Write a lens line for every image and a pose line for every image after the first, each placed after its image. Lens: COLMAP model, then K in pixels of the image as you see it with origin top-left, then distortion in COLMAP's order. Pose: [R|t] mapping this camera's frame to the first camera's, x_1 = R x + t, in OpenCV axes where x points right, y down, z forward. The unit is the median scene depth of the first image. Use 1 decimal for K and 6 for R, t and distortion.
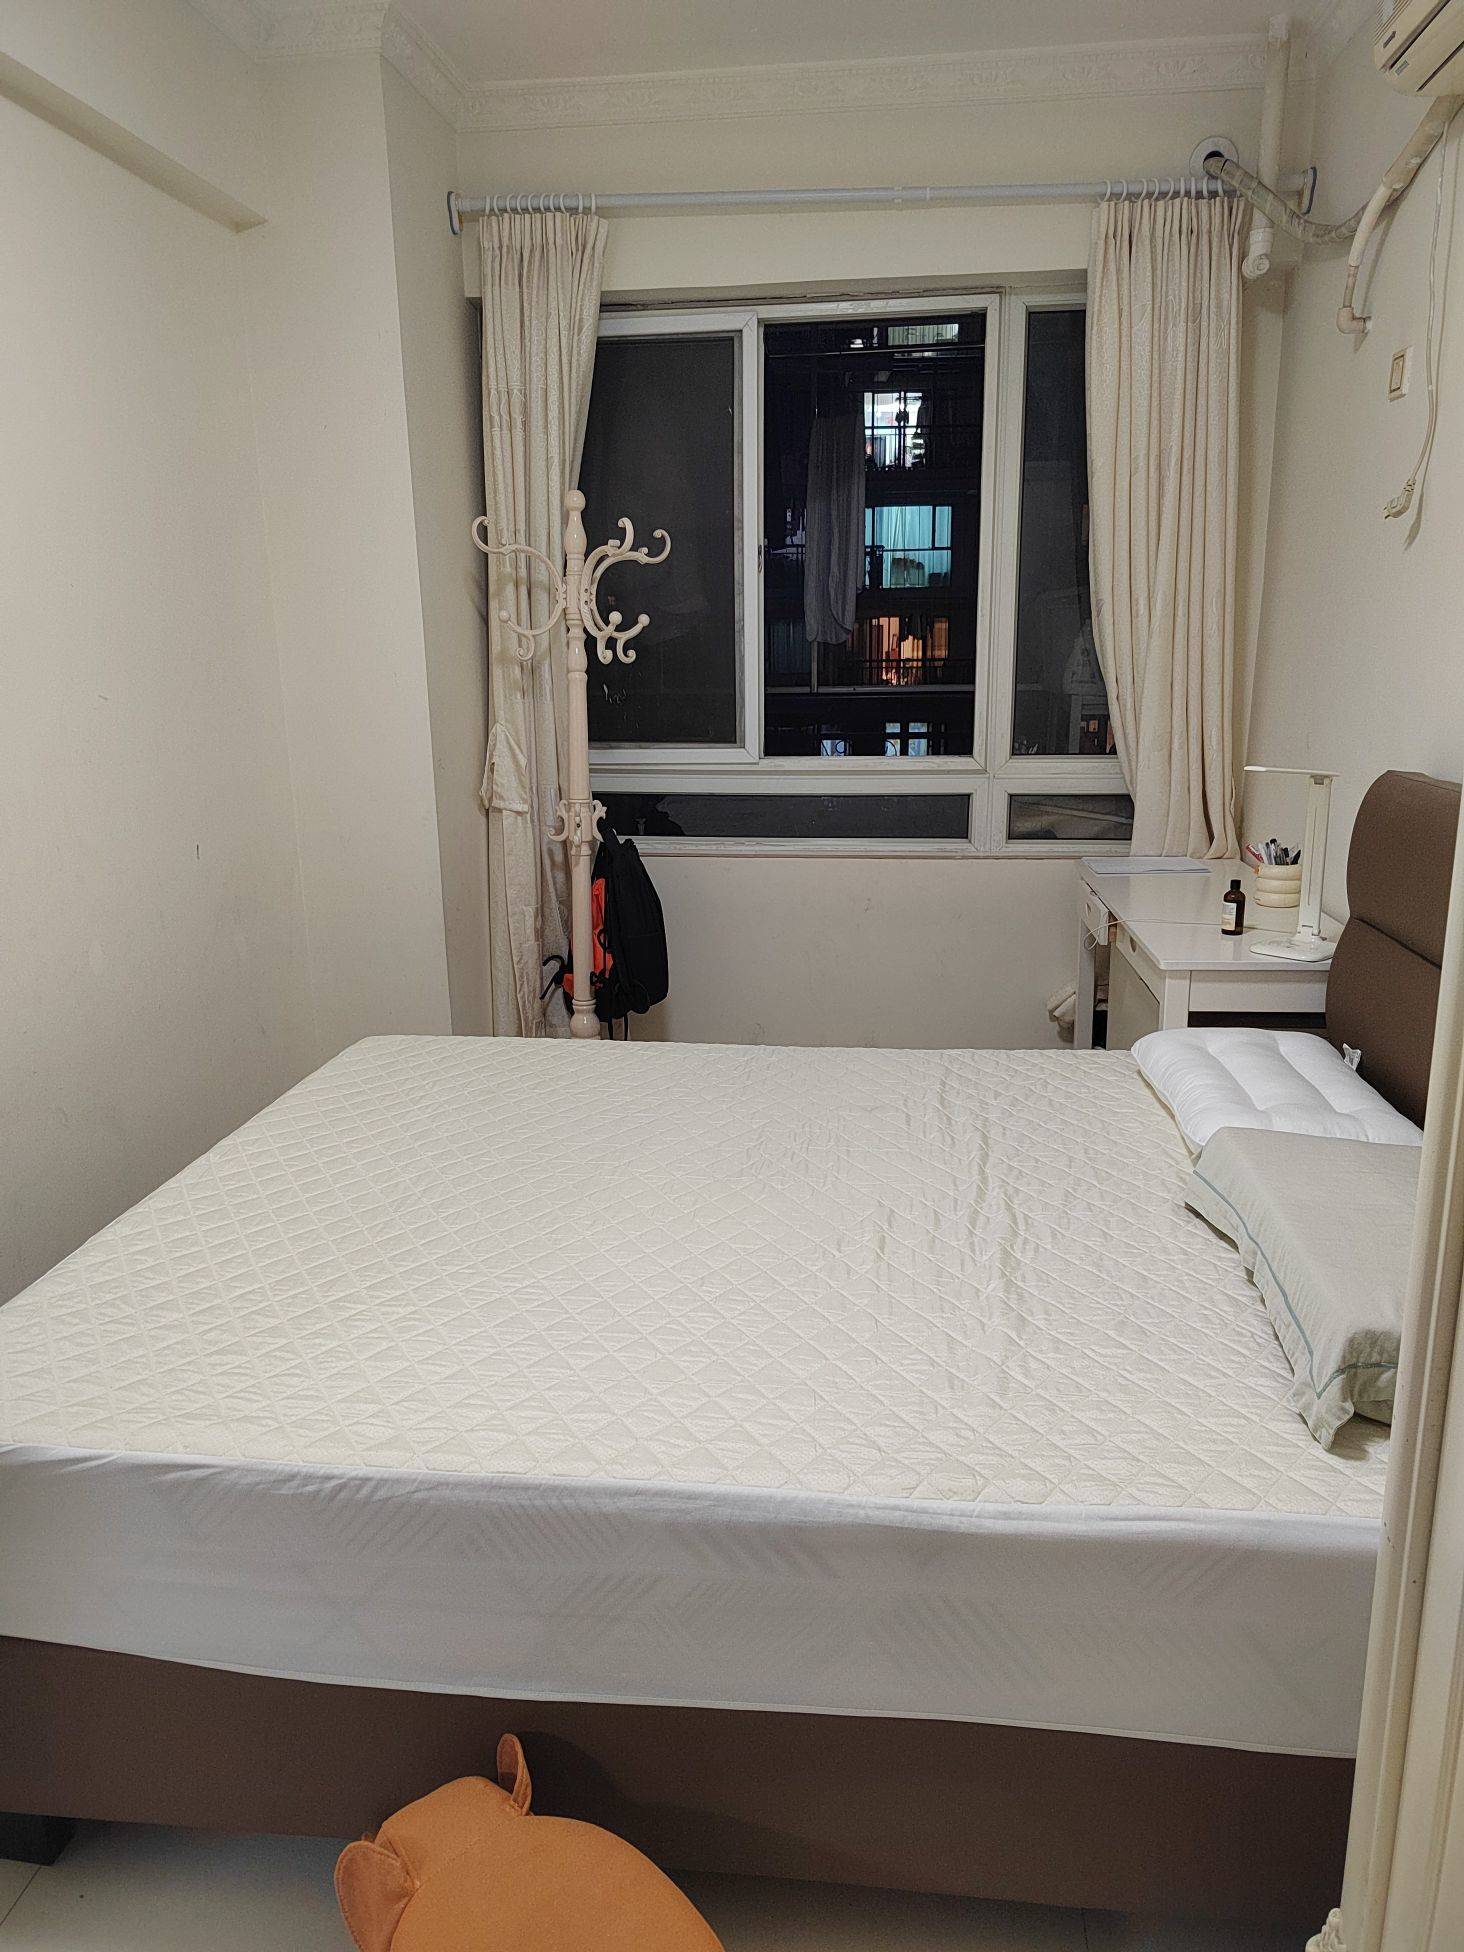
lens RADIAL K [[1326.4, 0, 732.0], [0, 1326.4, 976.0], [0, 0, 1]] dist [-0.004038, -0.001729]
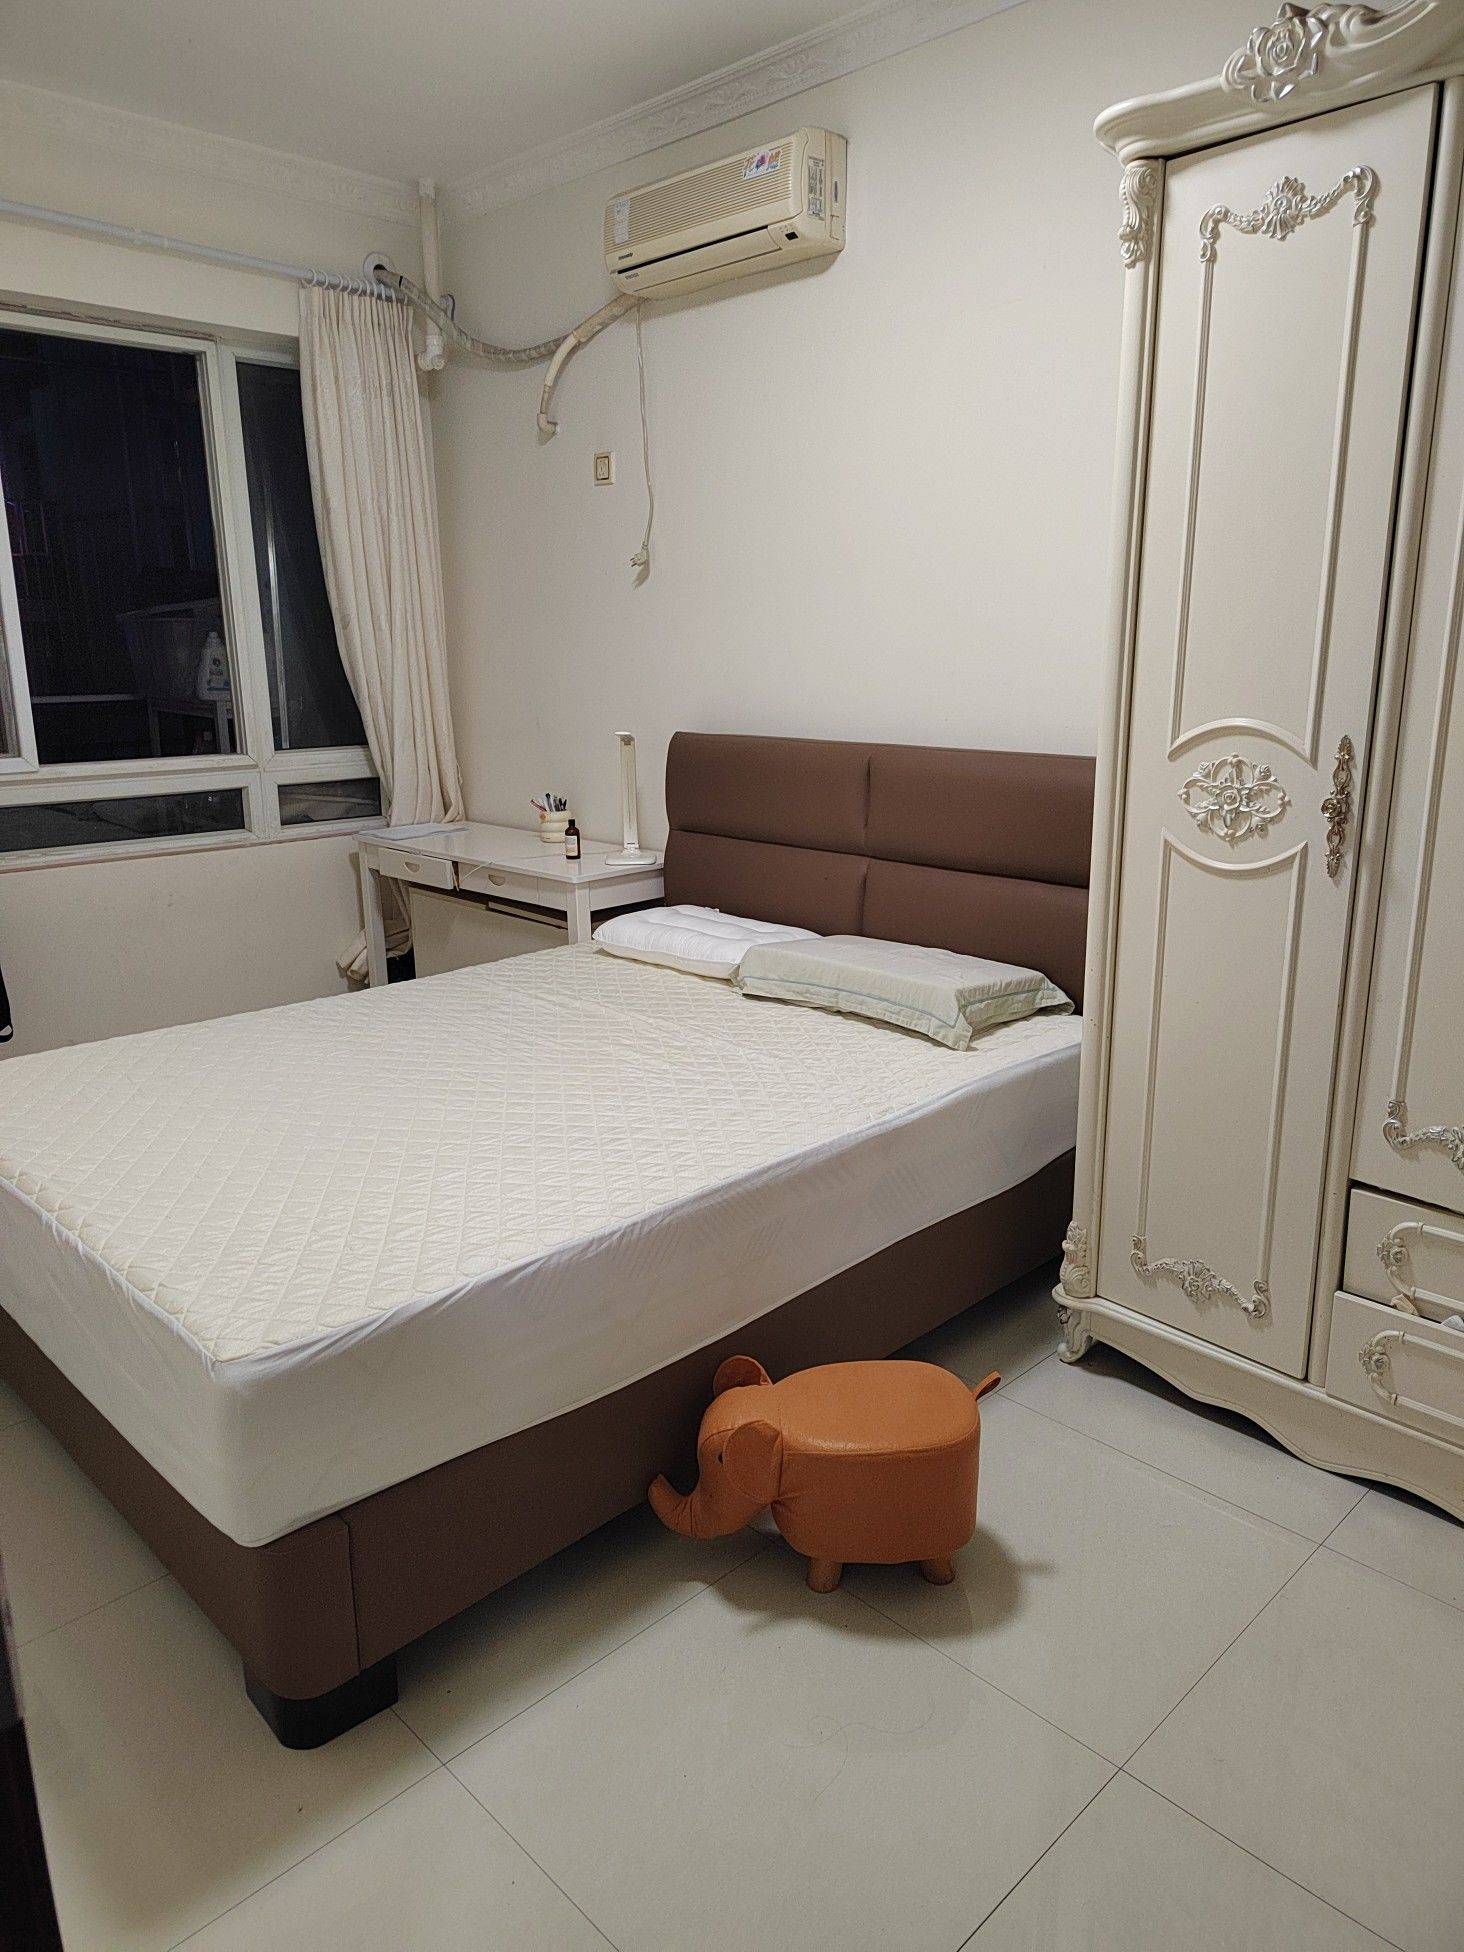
lens RADIAL K [[1326.4, 0, 732.0], [0, 1326.4, 976.0], [0, 0, 1]] dist [-0.004038, -0.001729]
pose [[0.622426, -0.178064, 0.762154, -0.507348], [0.191255, 0.978859, 0.072502, 0.016465], [-0.758951, 0.100638, 0.643323, -0.003890]]
